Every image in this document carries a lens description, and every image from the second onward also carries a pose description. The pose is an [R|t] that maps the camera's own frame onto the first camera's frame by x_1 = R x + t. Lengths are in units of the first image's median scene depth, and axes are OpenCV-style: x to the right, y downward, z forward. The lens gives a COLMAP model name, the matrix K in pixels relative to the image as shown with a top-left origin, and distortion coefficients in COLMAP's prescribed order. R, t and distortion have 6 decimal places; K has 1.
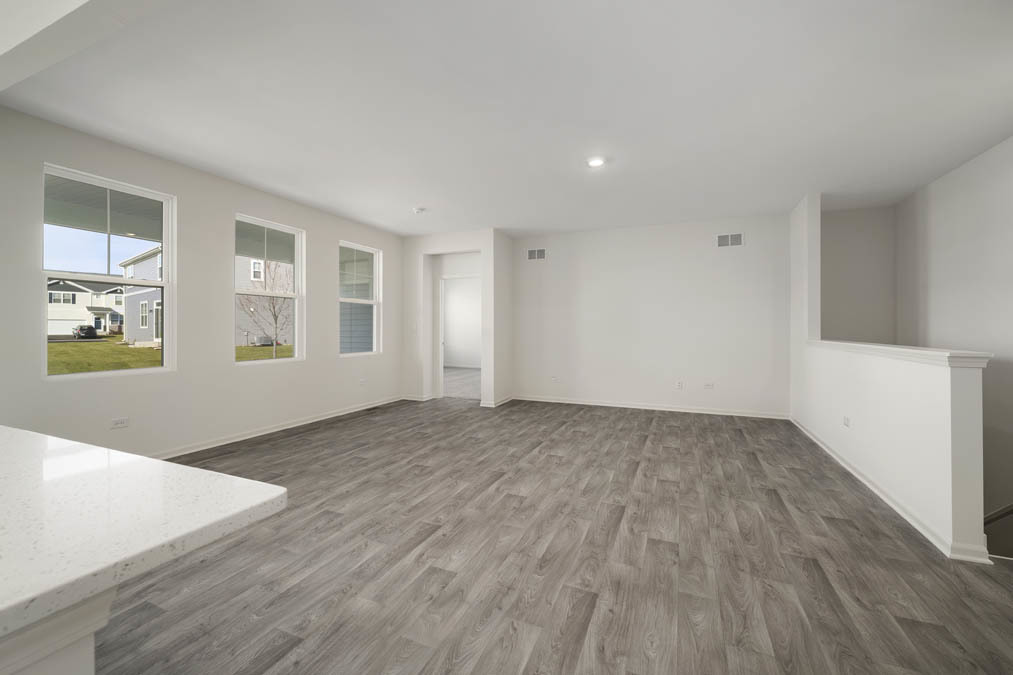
lens RADIAL K [[407.9, 0, 506.5], [0, 407.9, 337.5], [0, 0, 1]] dist [-0.000662, -0.000046]
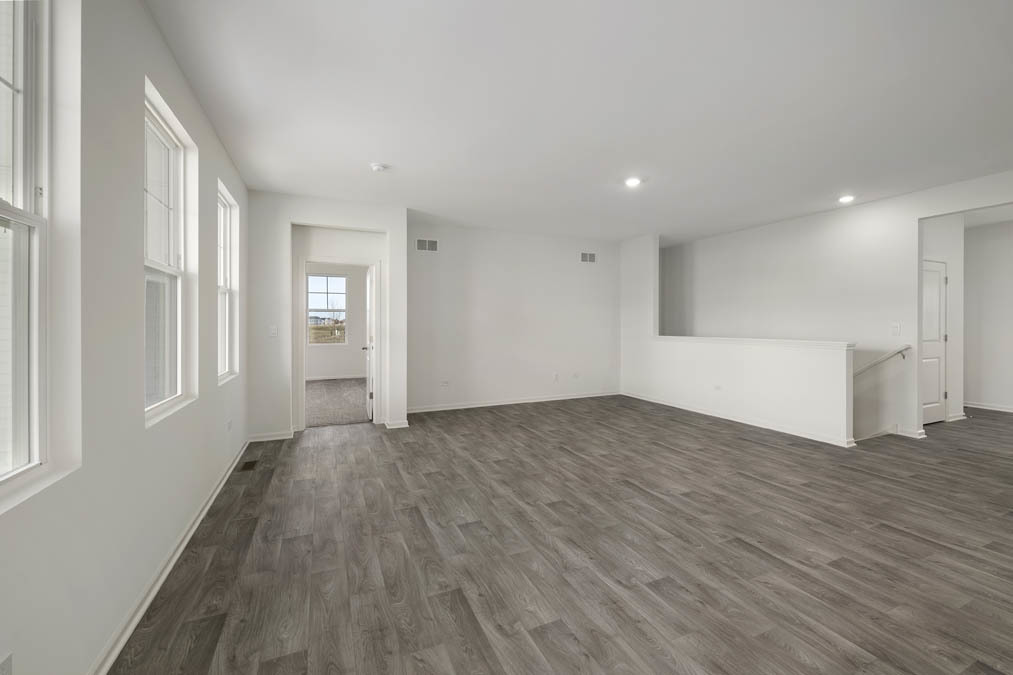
lens RADIAL K [[403.2, 0, 510.6], [0, 403.2, 358.0], [0, 0, 1]] dist [-0.000300, 0.000306]
pose [[0.680701, -0.064824, 0.729688, -0.946899], [0.018487, 0.997280, 0.071350, -0.044243], [-0.732328, -0.035078, 0.680047, 0.578028]]
